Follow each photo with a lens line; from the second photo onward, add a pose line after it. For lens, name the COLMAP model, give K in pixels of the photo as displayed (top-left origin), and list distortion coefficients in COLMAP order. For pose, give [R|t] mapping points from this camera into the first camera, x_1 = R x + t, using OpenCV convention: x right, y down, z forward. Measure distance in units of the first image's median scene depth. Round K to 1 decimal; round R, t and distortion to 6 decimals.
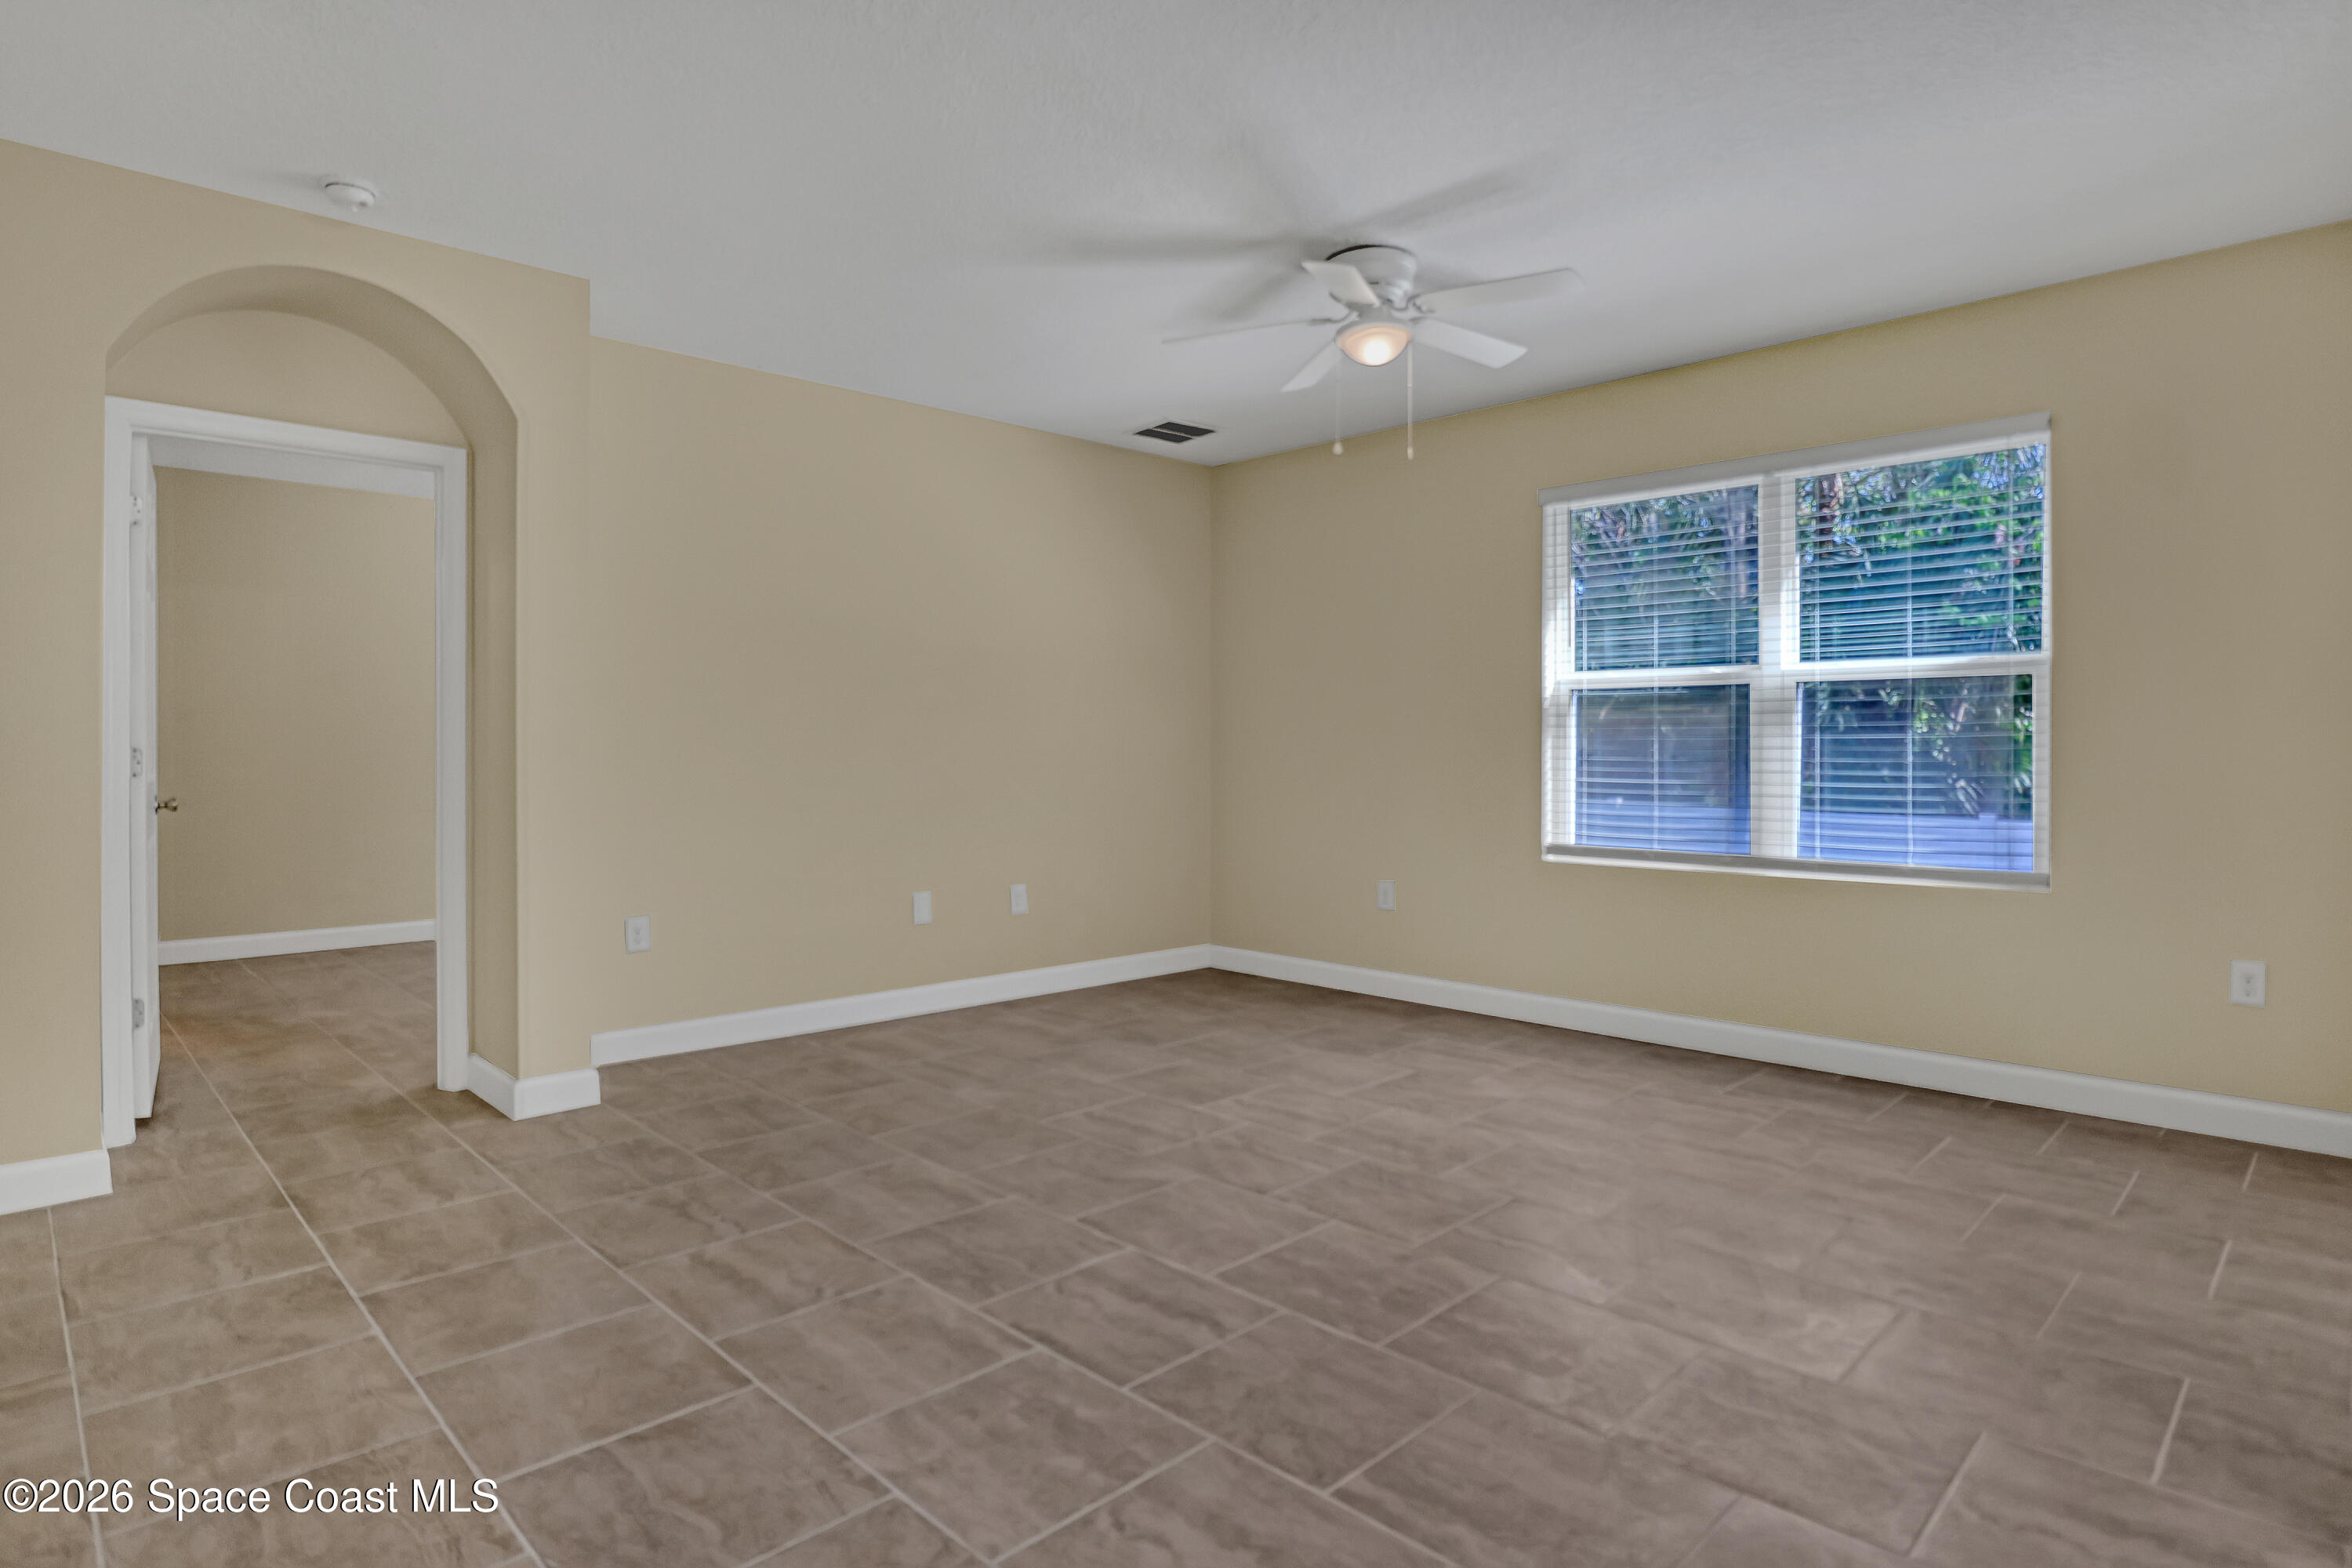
lens RADIAL K [[1237.3, 0, 1174.2], [0, 1237.3, 752.1], [0, 0, 1]] dist [-0.027195, 0.000463]
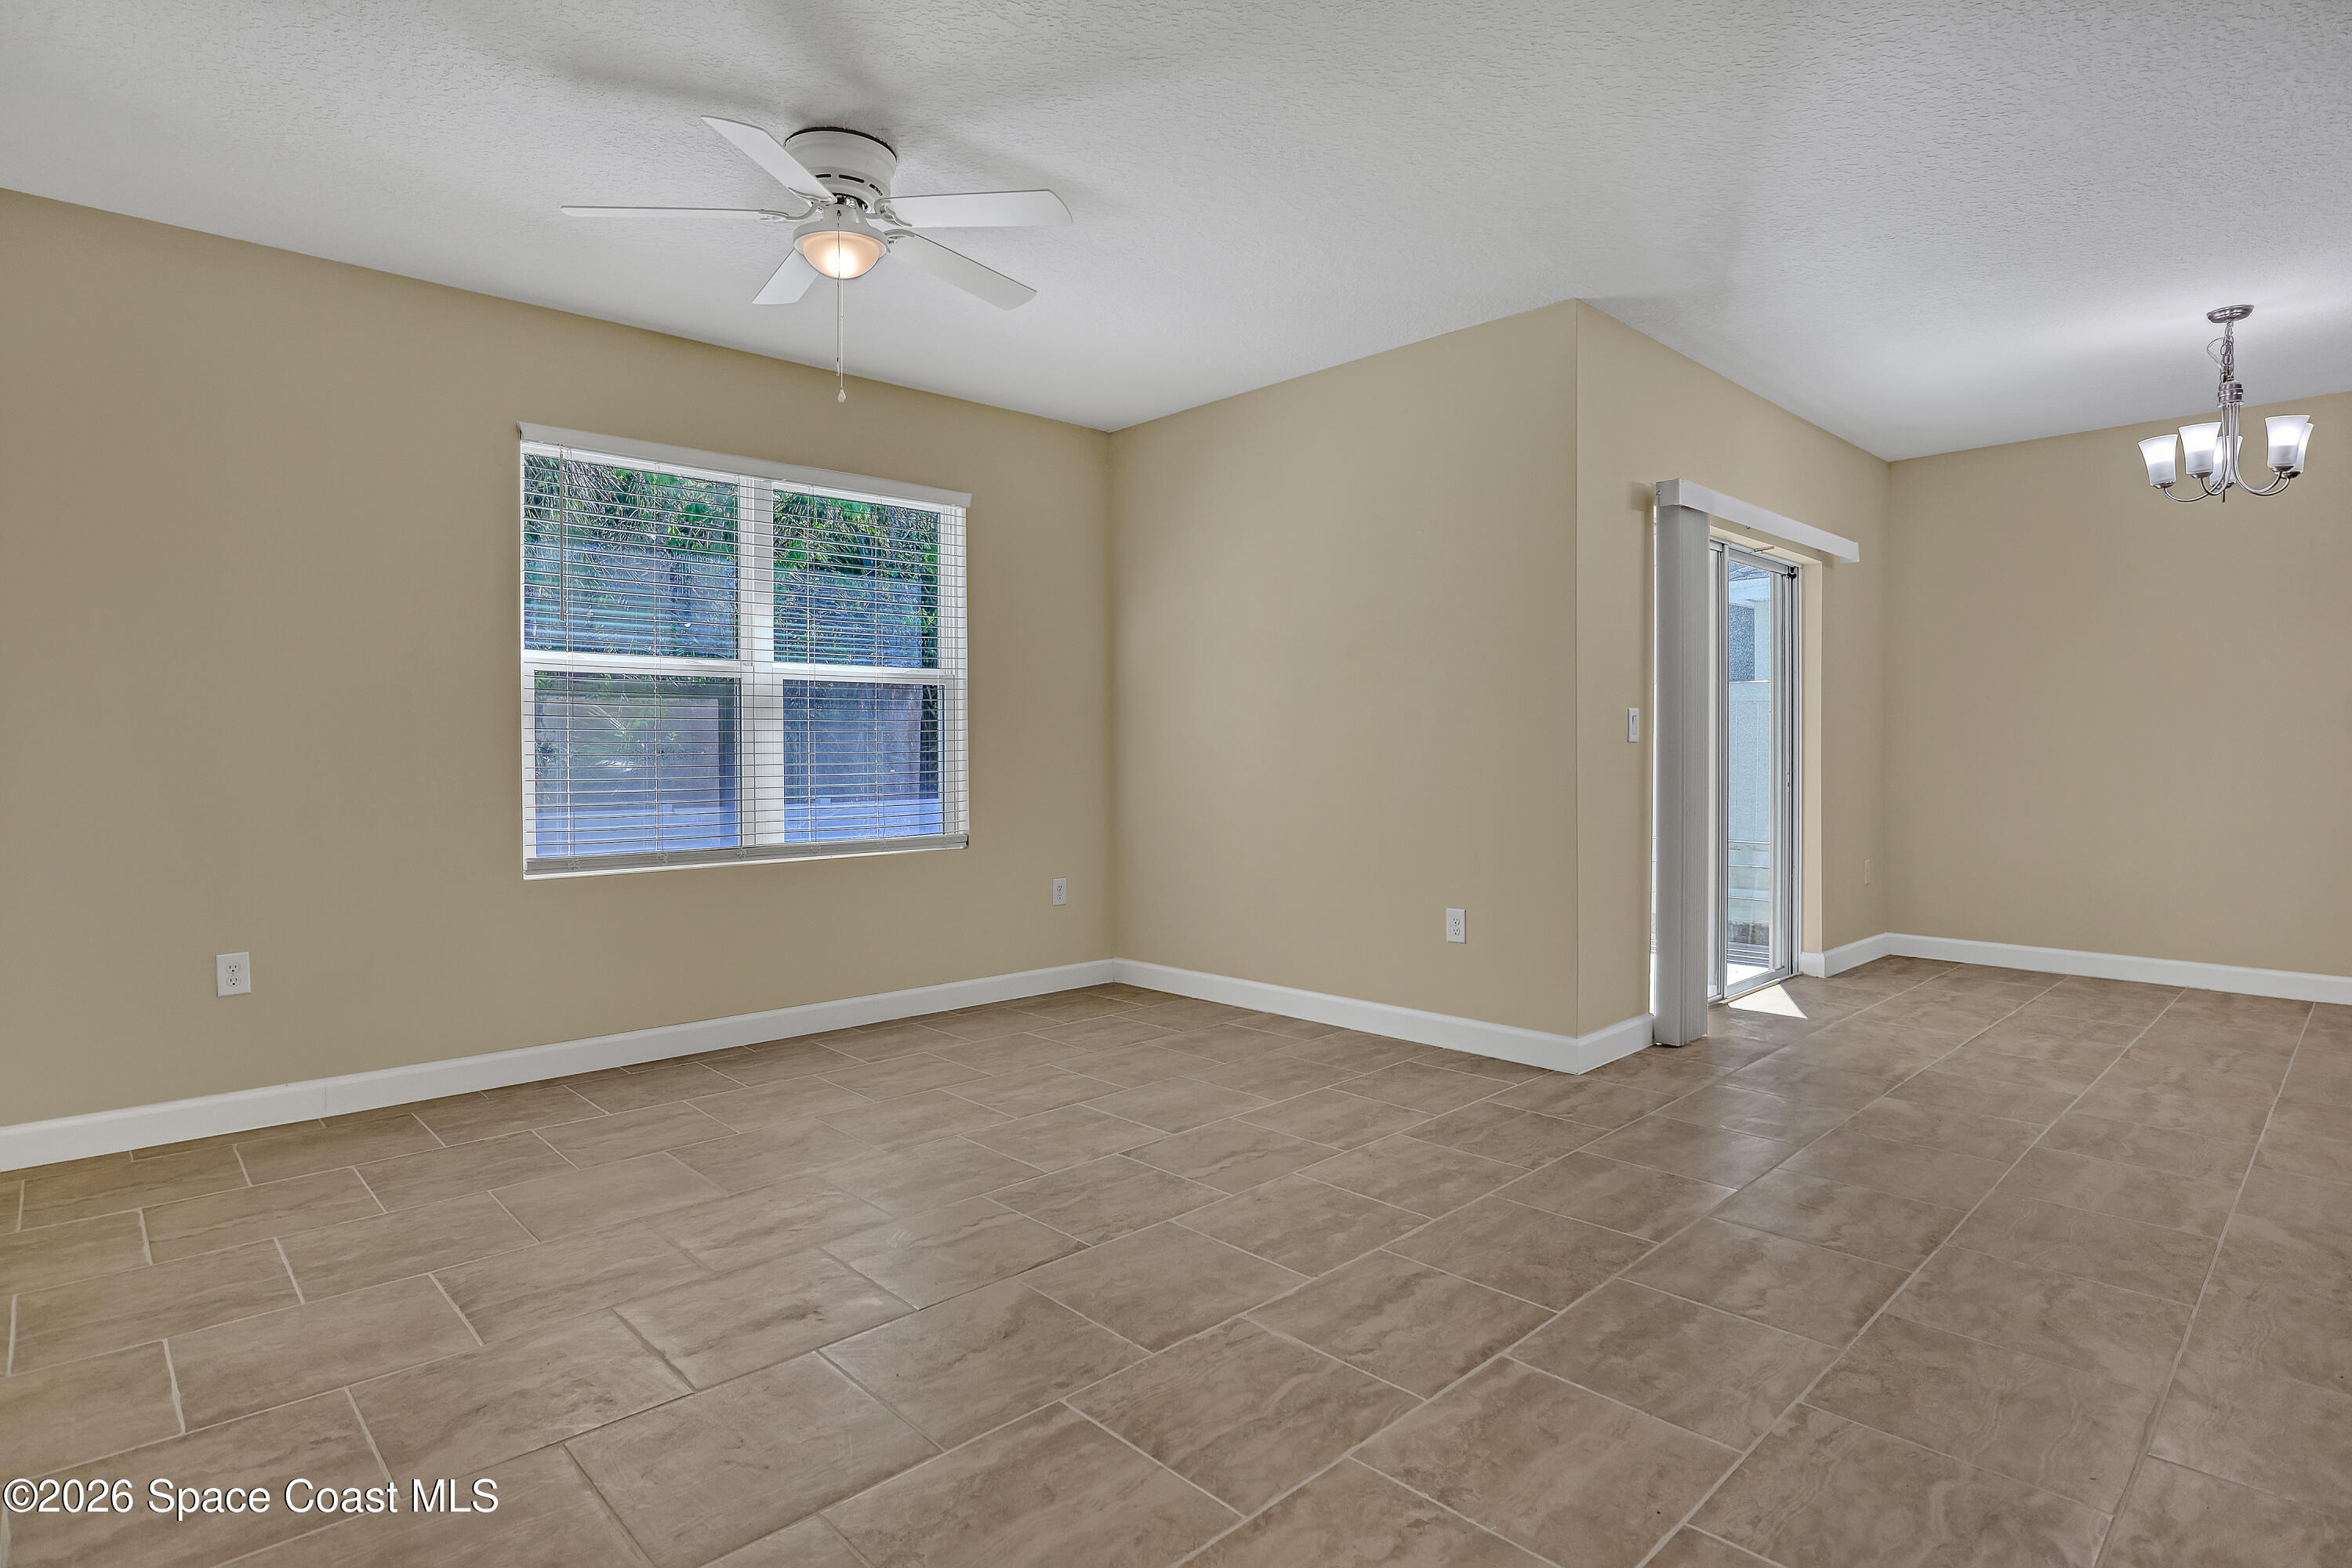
lens RADIAL K [[1202.8, 0, 1190.2], [0, 1202.8, 759.3], [0, 0, 1]] dist [-0.037583, 0.001101]
pose [[0.015822, -0.012544, 0.999796, -0.845294], [0.004974, 0.999910, 0.012467, 0.000561], [-0.999862, 0.004776, 0.015883, 0.993505]]
